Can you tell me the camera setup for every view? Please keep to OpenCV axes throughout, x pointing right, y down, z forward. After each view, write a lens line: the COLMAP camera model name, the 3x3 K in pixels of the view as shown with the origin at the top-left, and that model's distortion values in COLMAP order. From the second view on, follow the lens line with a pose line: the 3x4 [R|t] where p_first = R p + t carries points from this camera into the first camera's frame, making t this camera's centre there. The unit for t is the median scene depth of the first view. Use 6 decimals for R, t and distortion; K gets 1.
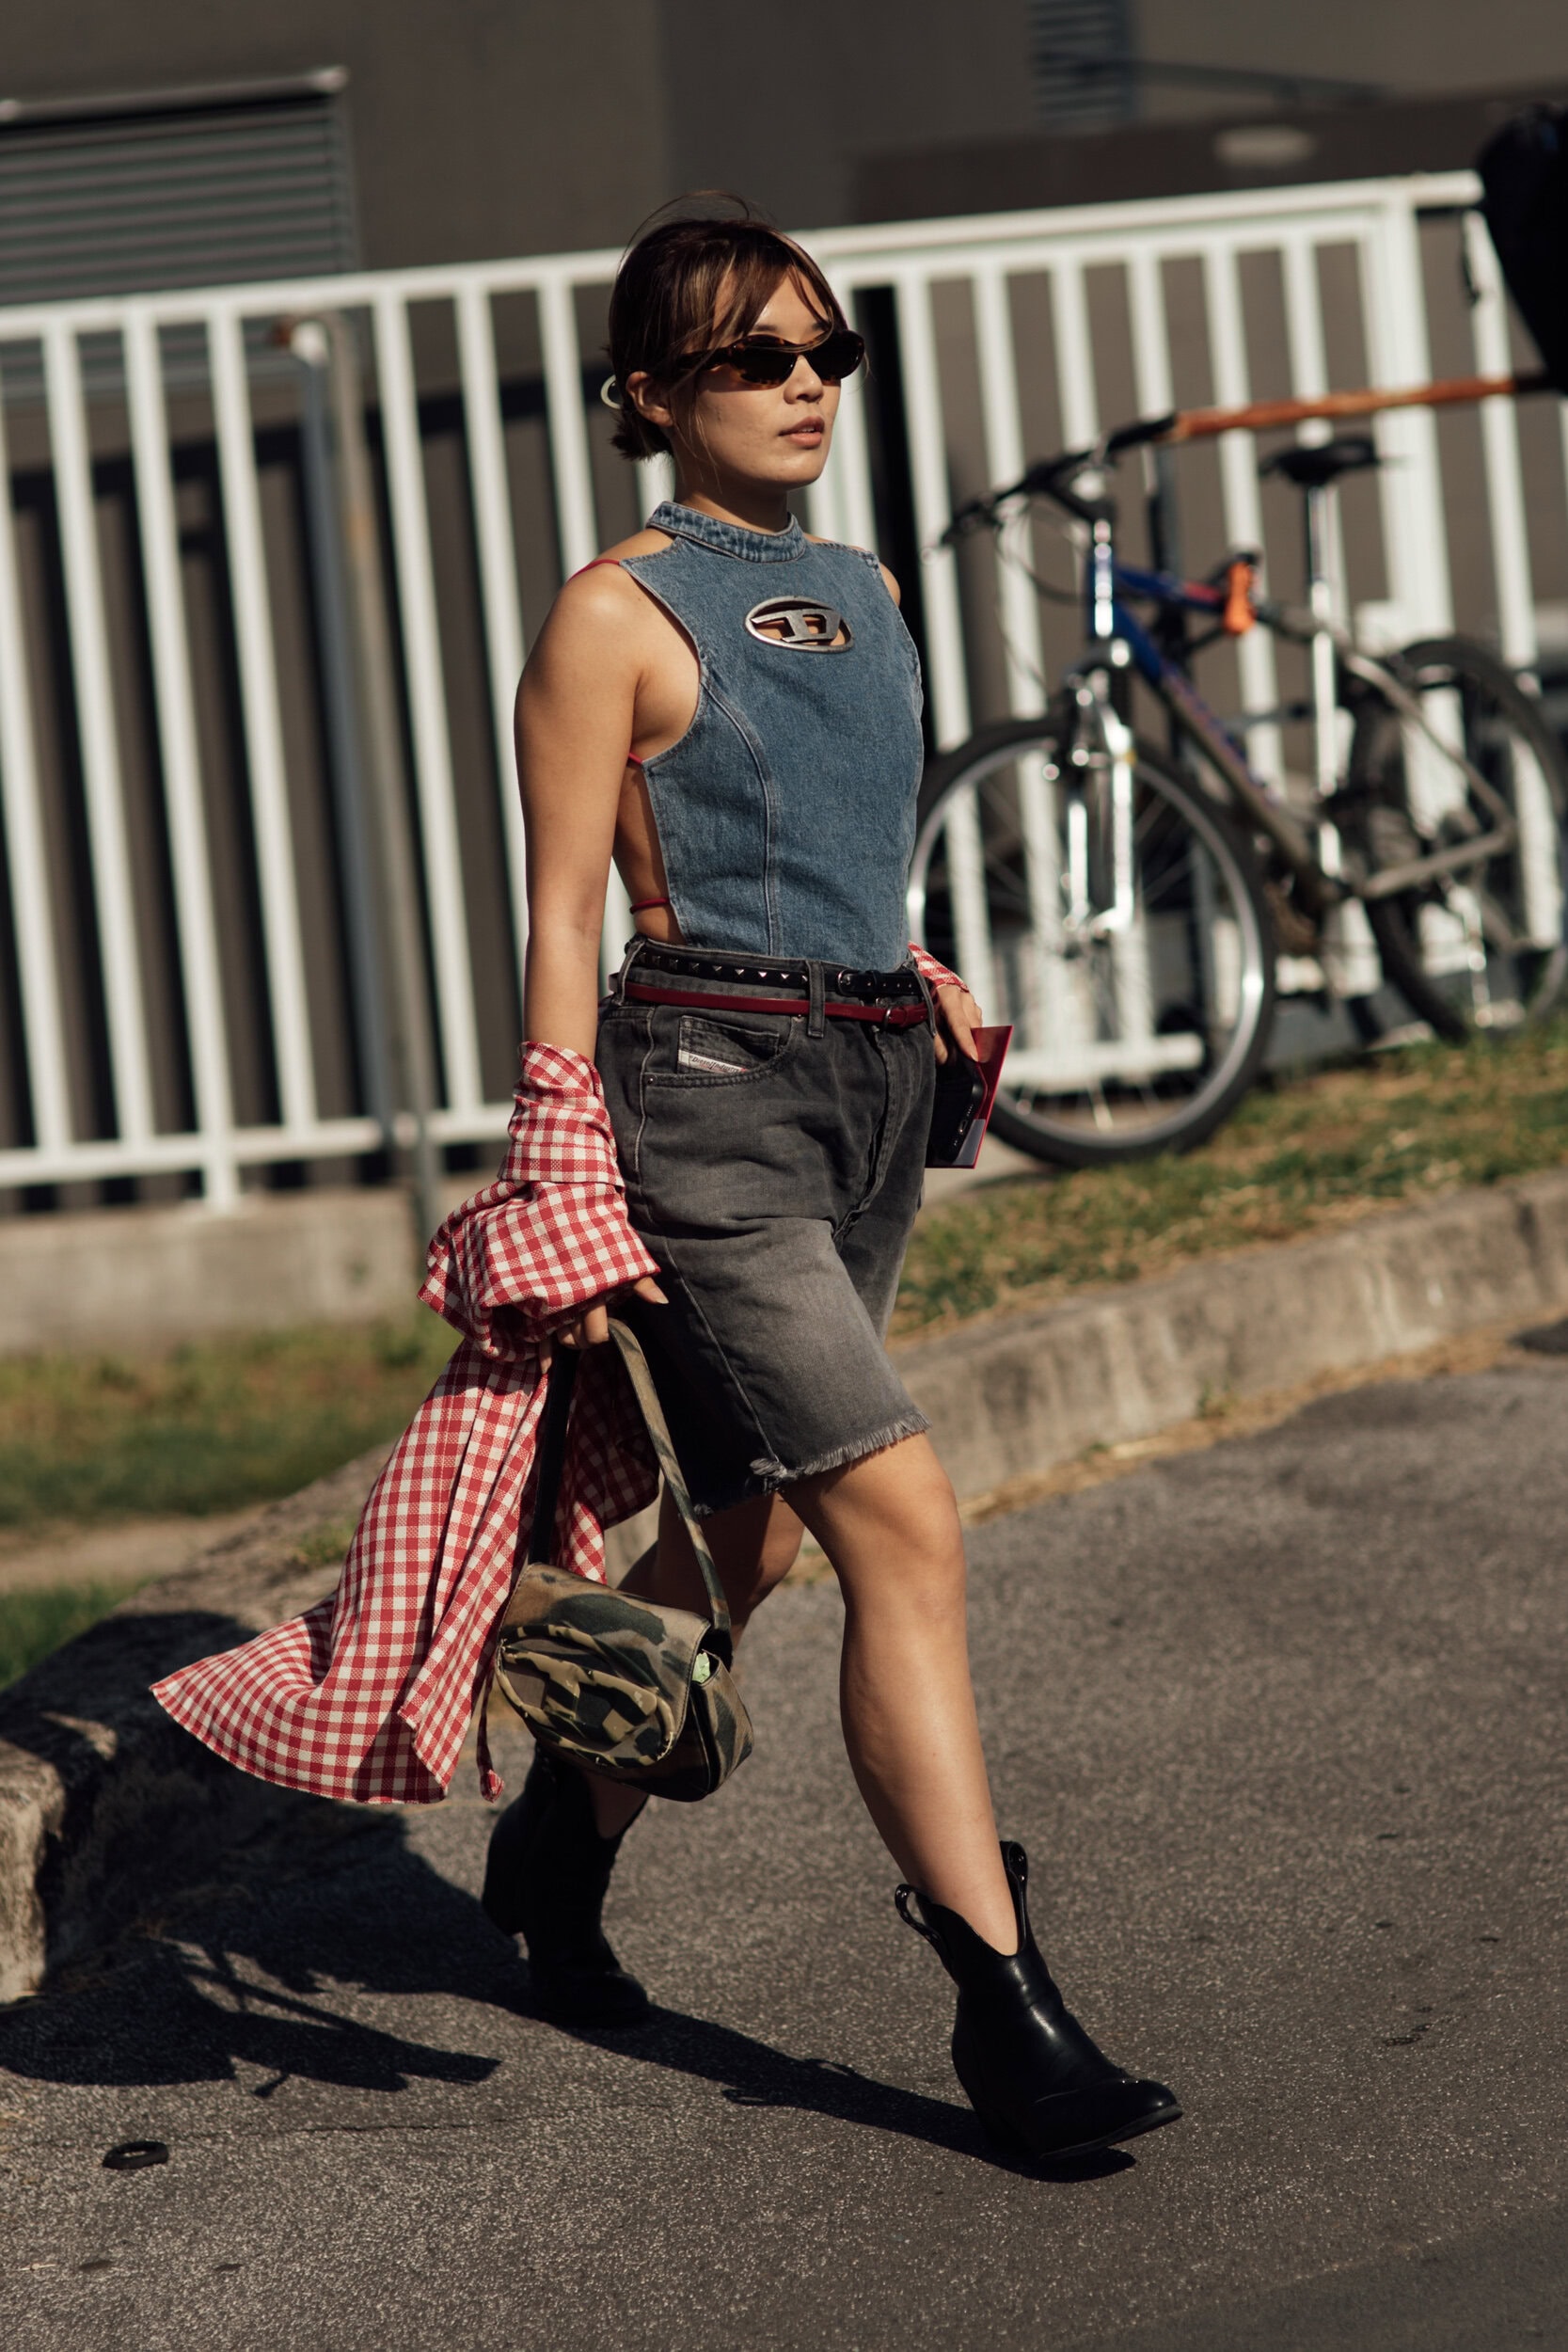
lens RADIAL K [[6731.9, 0, 874.0], [0, 6731.9, 1173.6], [0, 0, 1]] dist [0.013186, -0.472049]
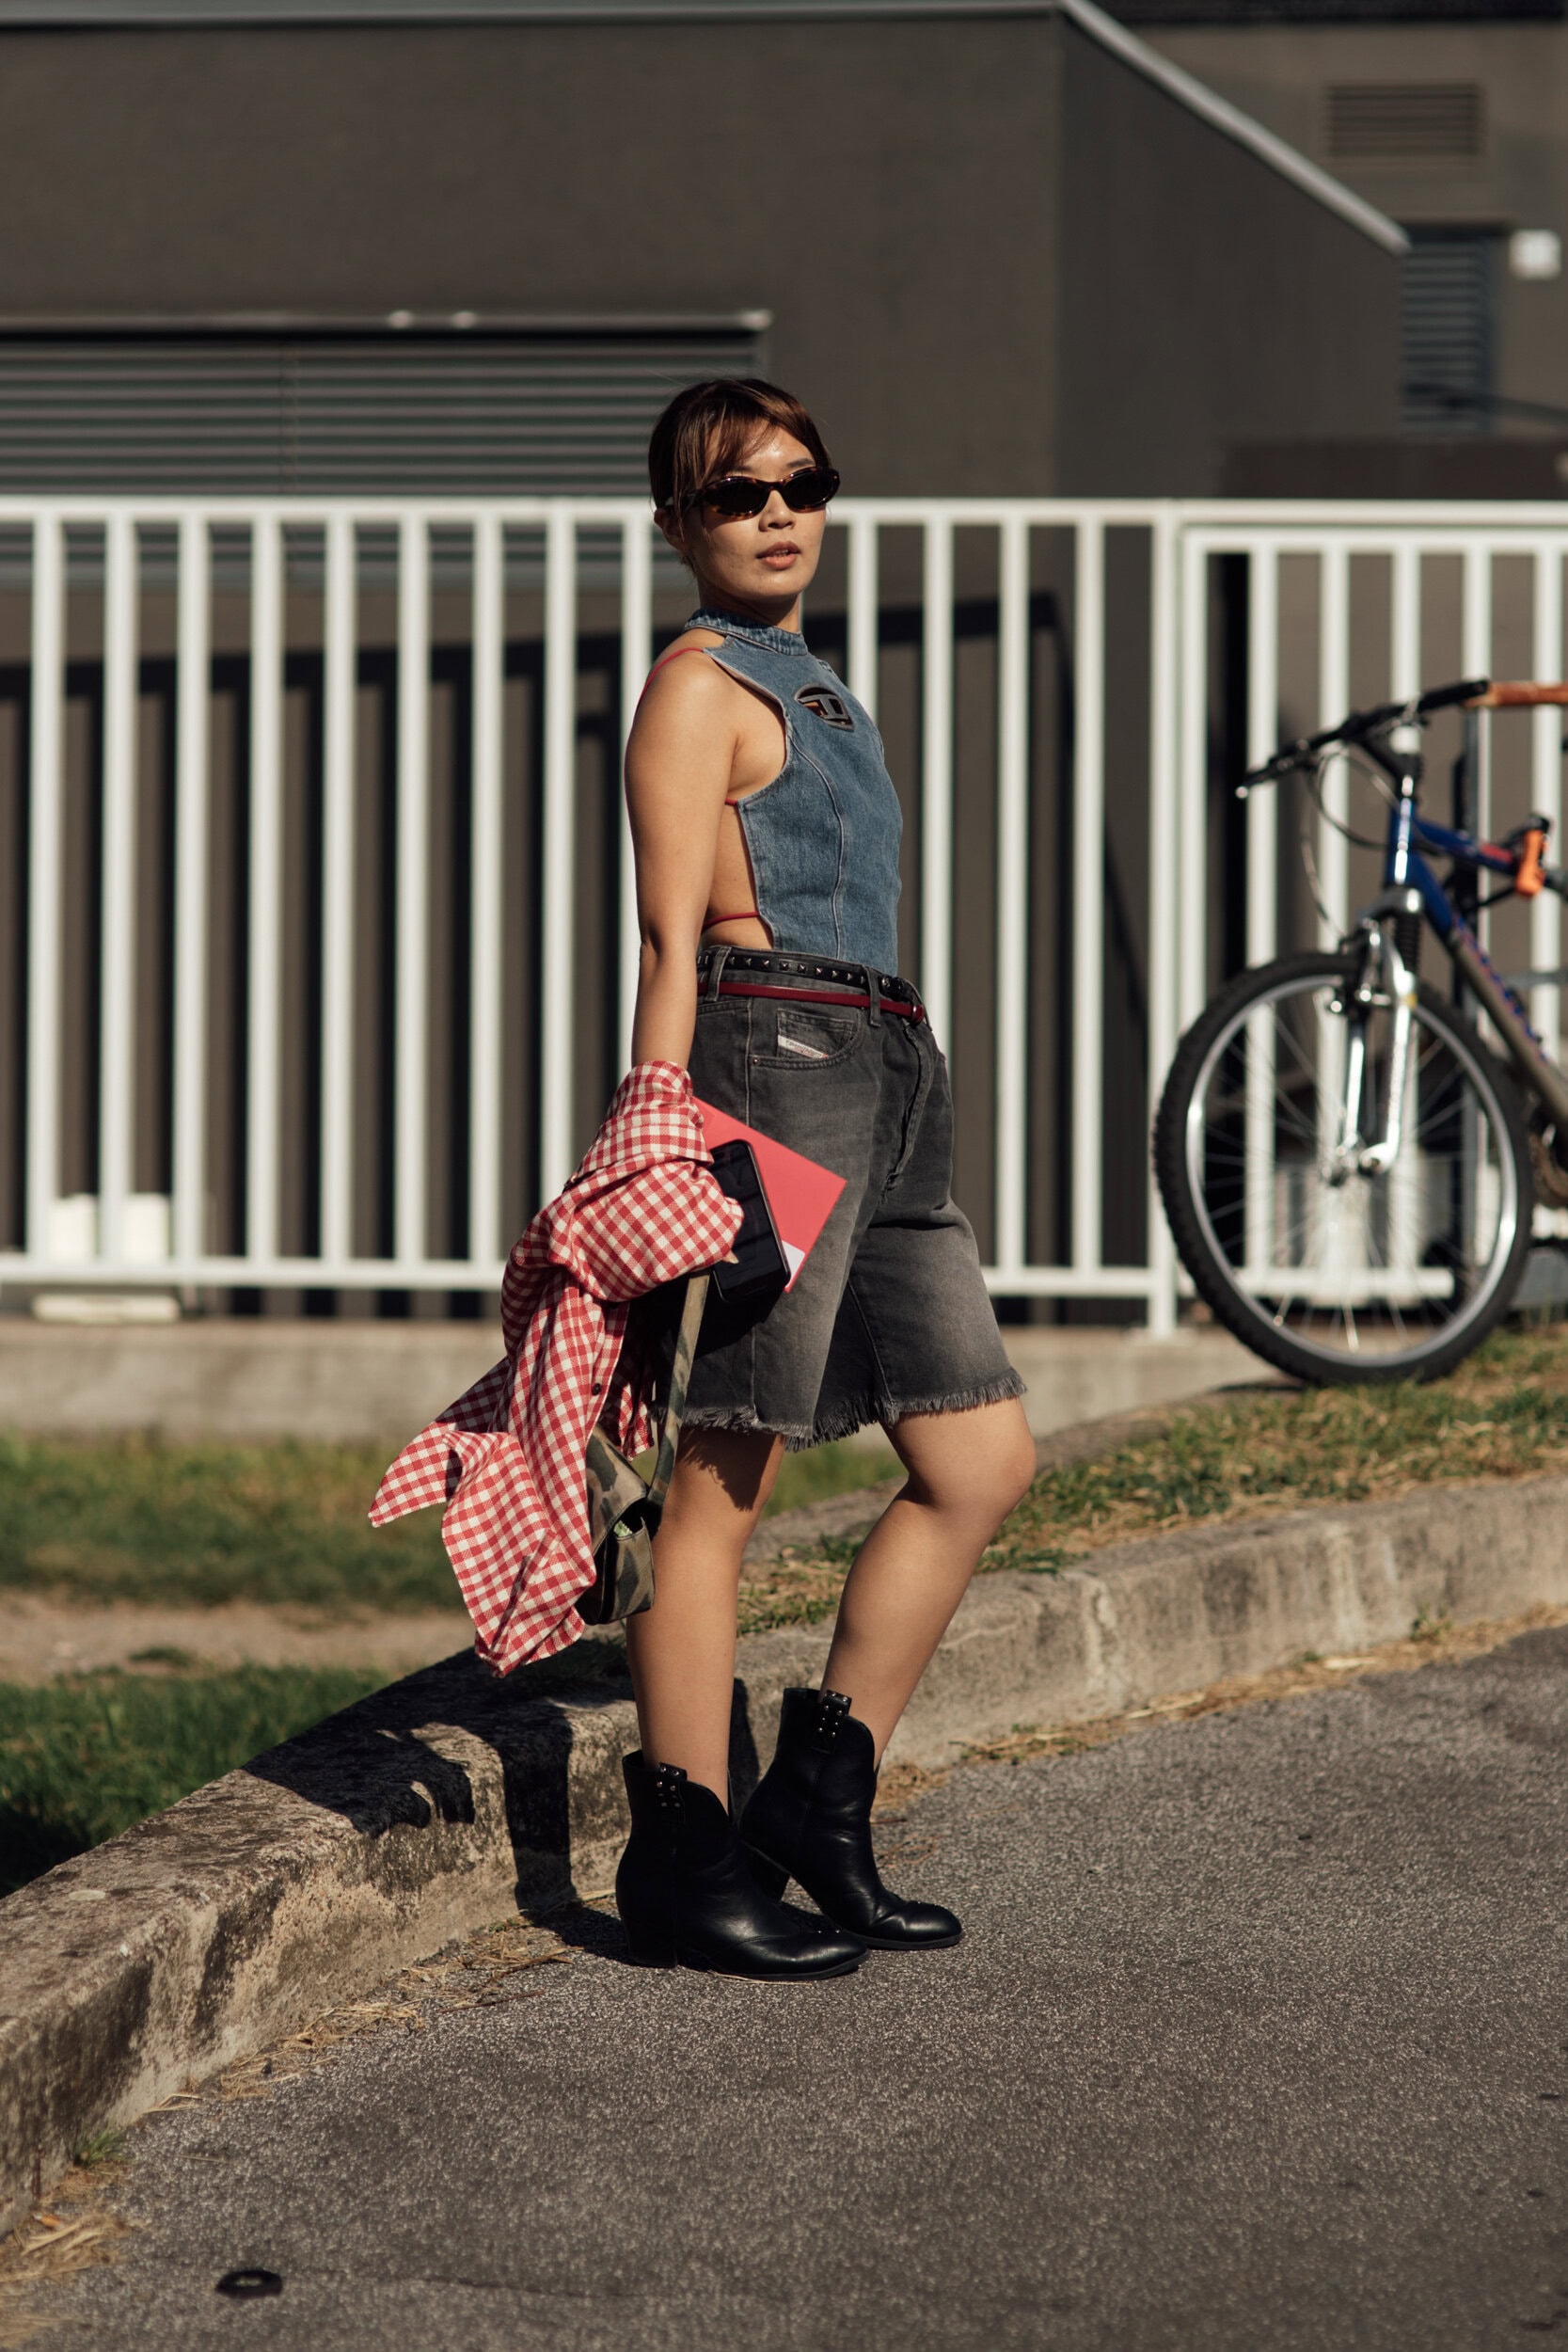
lens RADIAL K [[5843.0, 0, 784.0], [0, 5843.0, 939.7], [0, 0, 1]] dist [-0.008097, -0.018016]
pose [[0.991863, 0.103809, -0.073696, 0.008526], [-0.108535, 0.992074, -0.063320, -0.003471], [0.066539, 0.070803, 0.995269, 0.103996]]
